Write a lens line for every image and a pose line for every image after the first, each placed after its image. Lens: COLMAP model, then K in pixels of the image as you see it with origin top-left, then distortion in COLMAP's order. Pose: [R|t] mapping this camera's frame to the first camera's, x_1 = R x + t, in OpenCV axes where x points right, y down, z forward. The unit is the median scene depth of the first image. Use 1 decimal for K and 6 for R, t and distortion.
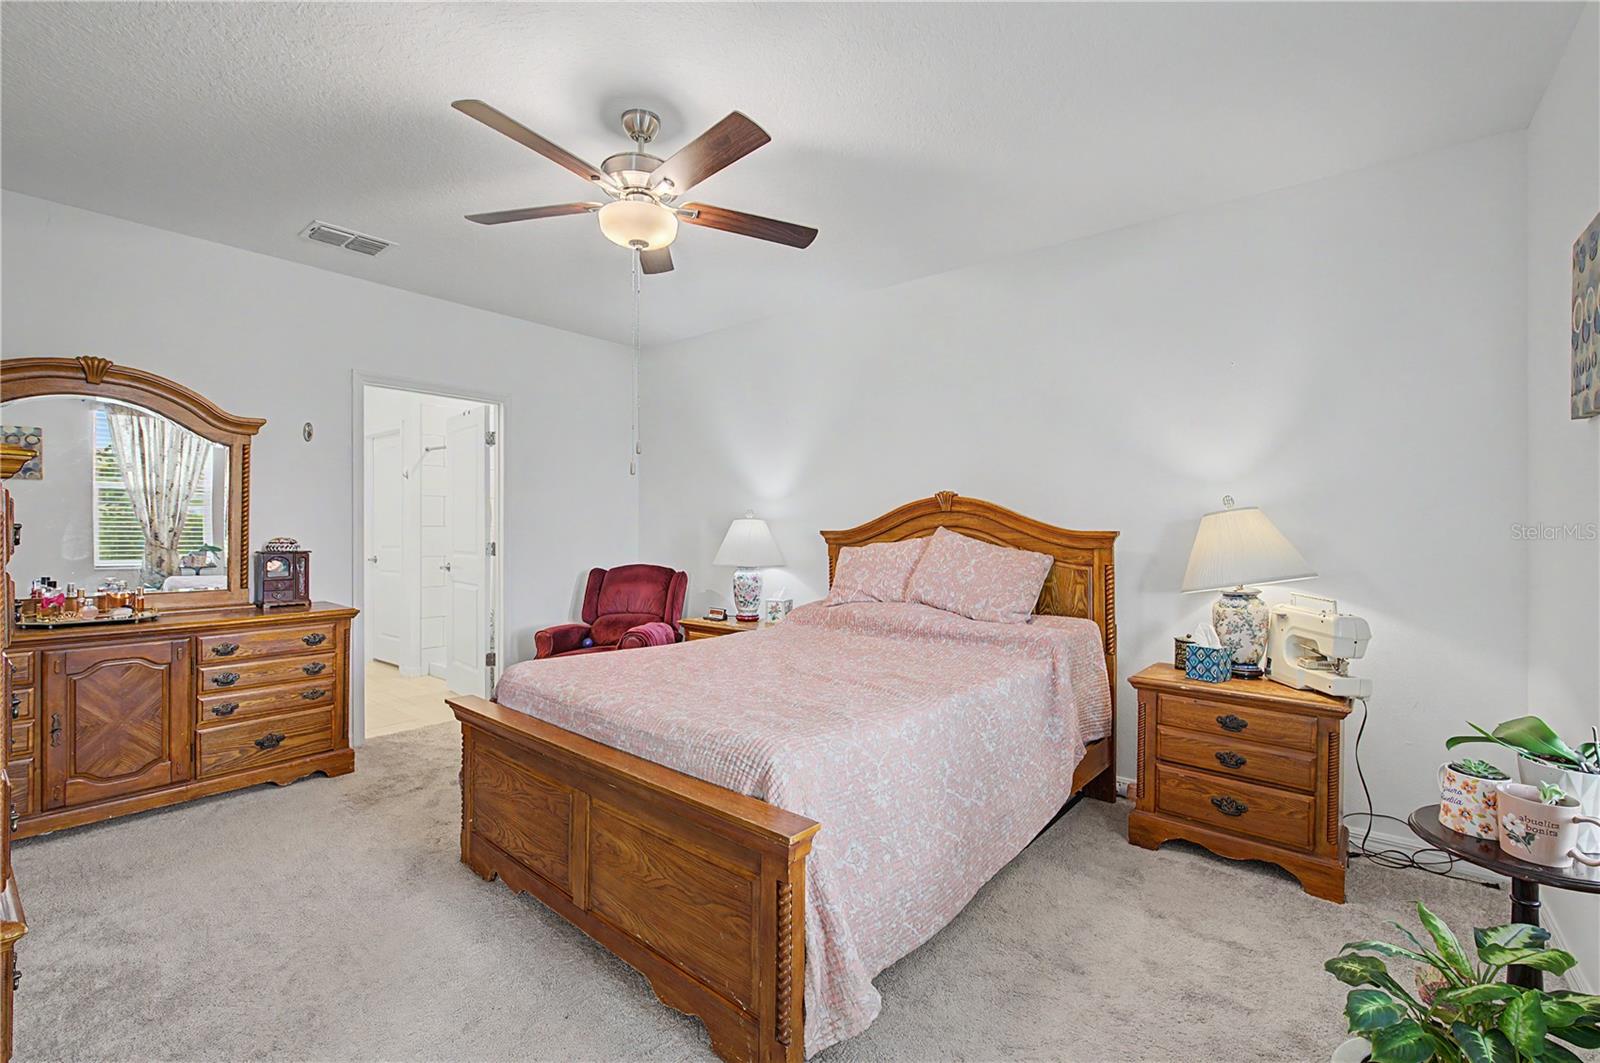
lens RADIAL K [[704.3, 0, 800.0], [0, 704.3, 531.5], [0, 0, 1]] dist [-0.001567, -0.000533]
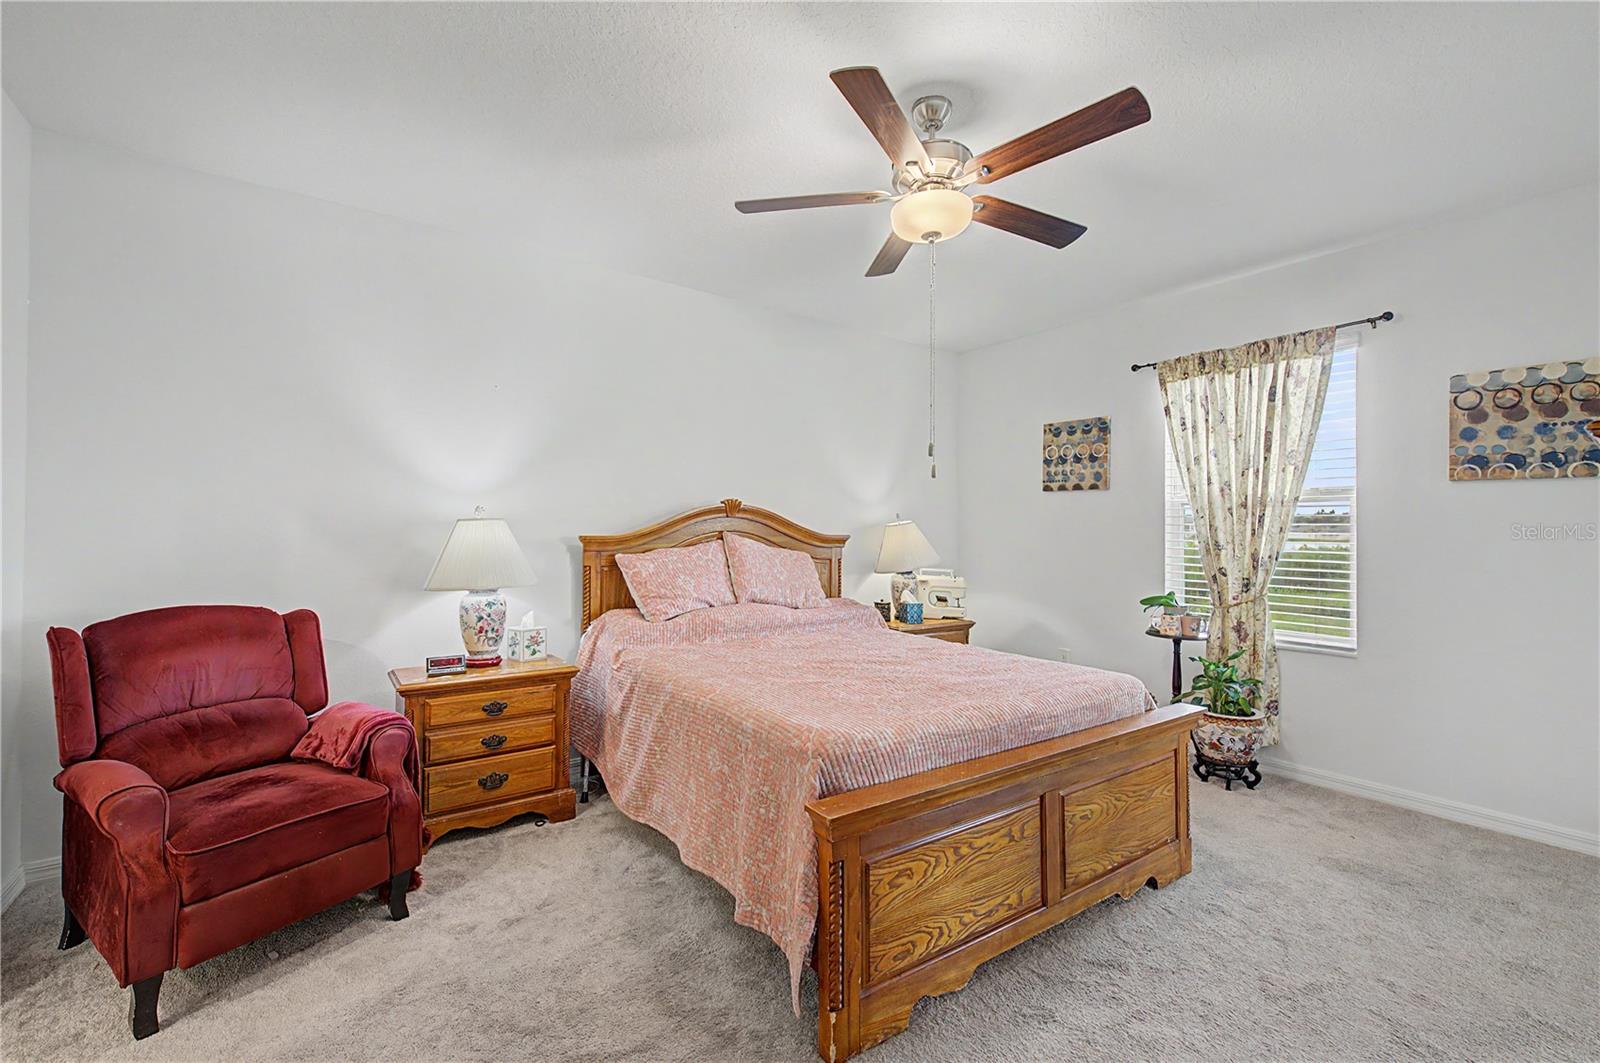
lens RADIAL K [[670.2, 0, 798.1], [0, 670.2, 532.5], [0, 0, 1]] dist [0.000379, -0.000726]
pose [[0.239942, 0.003545, 0.970781, -0.789708], [0.004619, 0.999978, -0.004794, -0.000458], [-0.970776, 0.005634, 0.239920, 0.661036]]
